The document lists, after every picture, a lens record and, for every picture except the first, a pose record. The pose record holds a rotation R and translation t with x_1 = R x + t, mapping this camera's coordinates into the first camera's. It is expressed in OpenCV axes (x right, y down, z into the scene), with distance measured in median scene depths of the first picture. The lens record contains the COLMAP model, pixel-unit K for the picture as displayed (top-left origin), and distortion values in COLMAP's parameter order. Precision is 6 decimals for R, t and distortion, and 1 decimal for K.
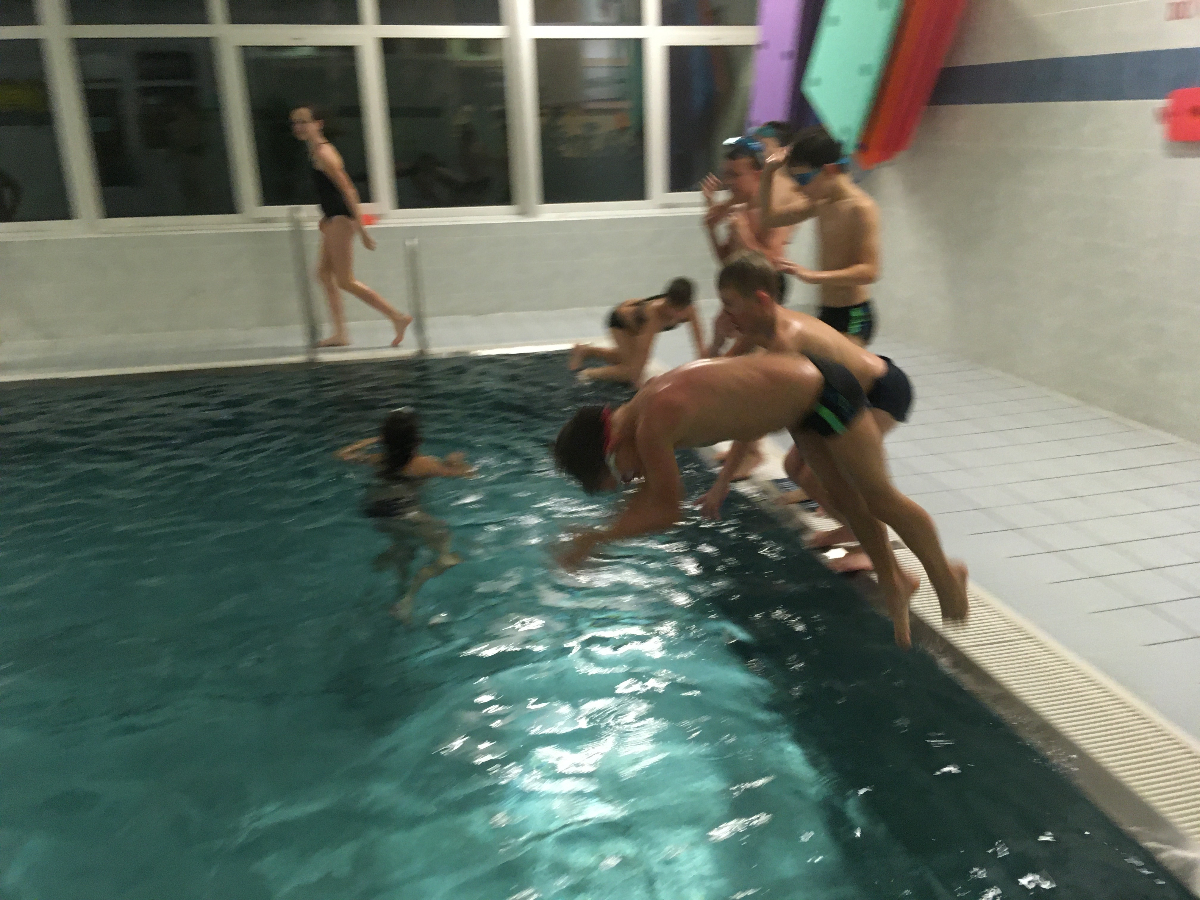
lens RADIAL K [[1029.1, 0, 598.9], [0, 1029.1, 443.6], [0, 0, 1]] dist [0.120043, -0.189503]
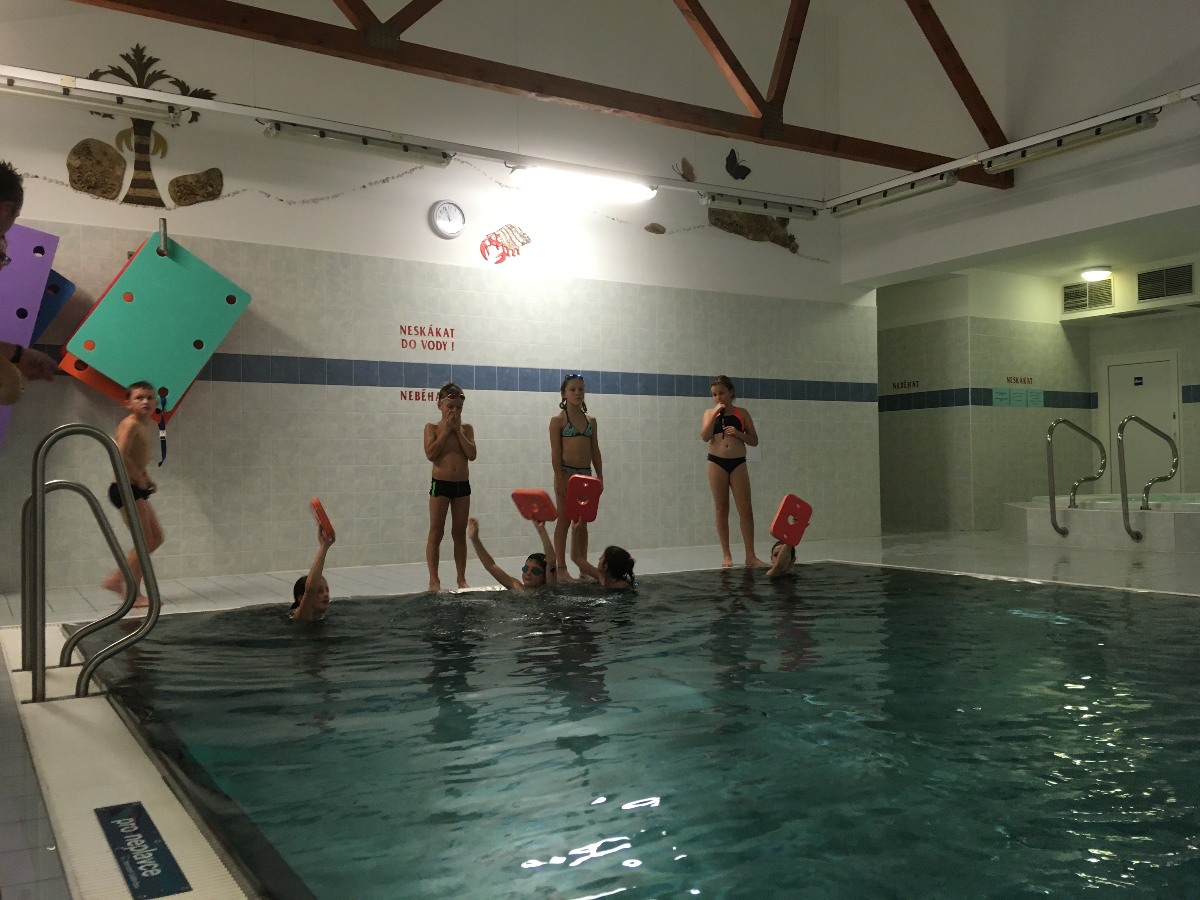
lens RADIAL K [[1012.6, 0, 594.5], [0, 1012.6, 443.5], [0, 0, 1]] dist [0.115128, -0.179564]
pose [[-0.302597, 0.044735, 0.952068, -0.908552], [0.301369, 0.952140, 0.051046, -0.154236], [-0.904219, 0.302370, -0.301597, 0.882586]]
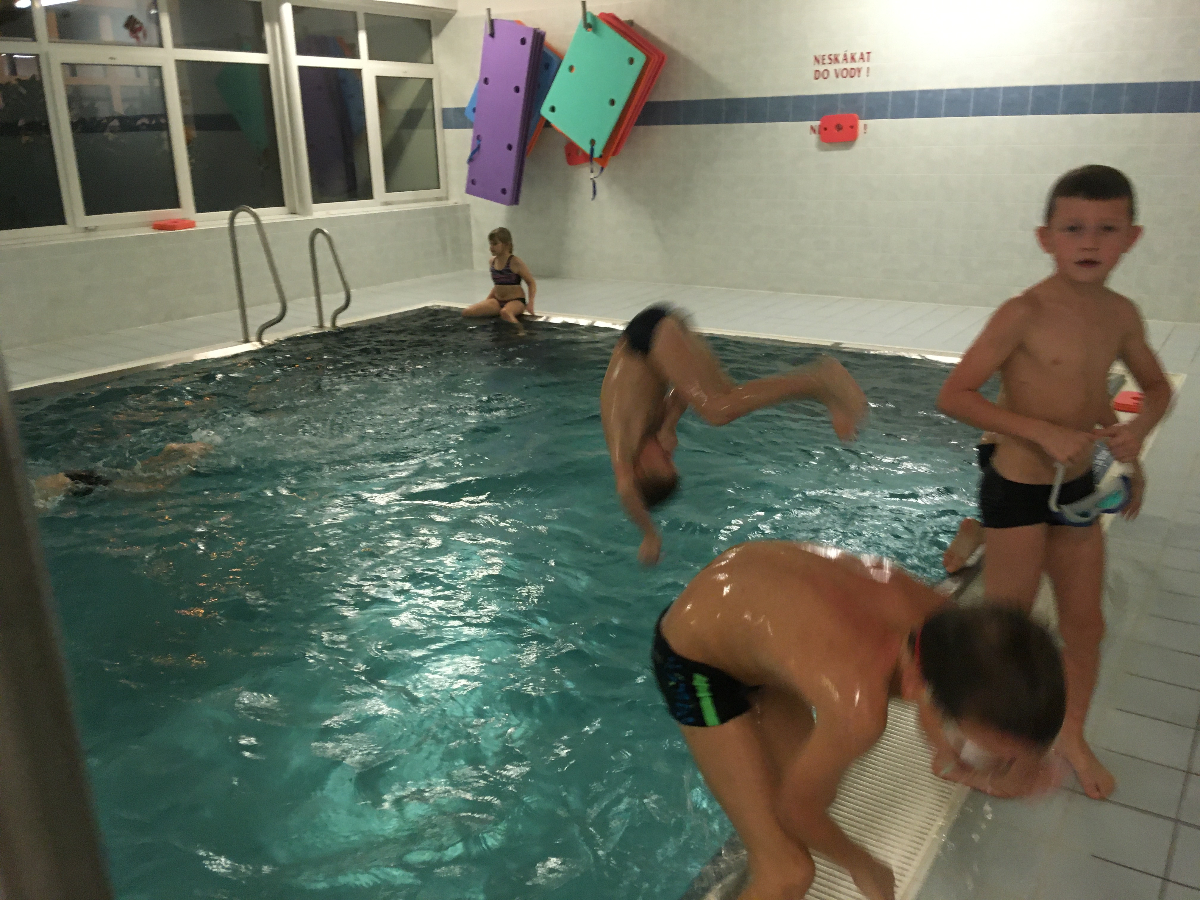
lens RADIAL K [[1010.0, 0, 600.0], [0, 1010.0, 450.0], [0, 0, 1]] dist [0.125365, -0.196335]
pose [[0.743650, -0.195112, 0.639465, -0.750702], [0.203356, 0.977161, 0.061662, 0.046608], [-0.636891, 0.084184, 0.766344, -0.101793]]
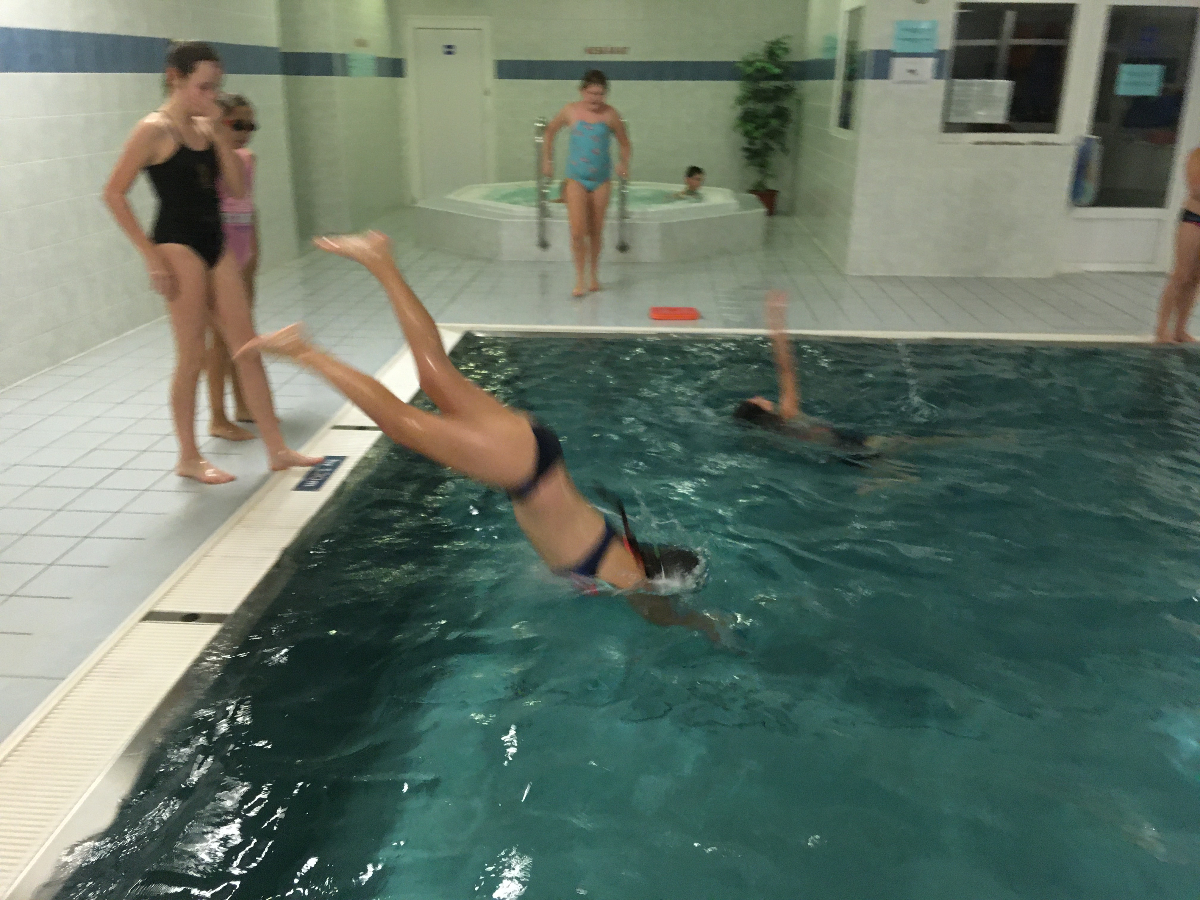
lens RADIAL K [[1029.1, 0, 598.9], [0, 1029.1, 443.6], [0, 0, 1]] dist [0.120043, -0.189503]
pose [[-0.952963, -0.092036, 0.288775, -0.220392], [0.096458, 0.811144, 0.576837, -0.329664], [-0.287328, 0.577559, -0.764113, 1.061721]]
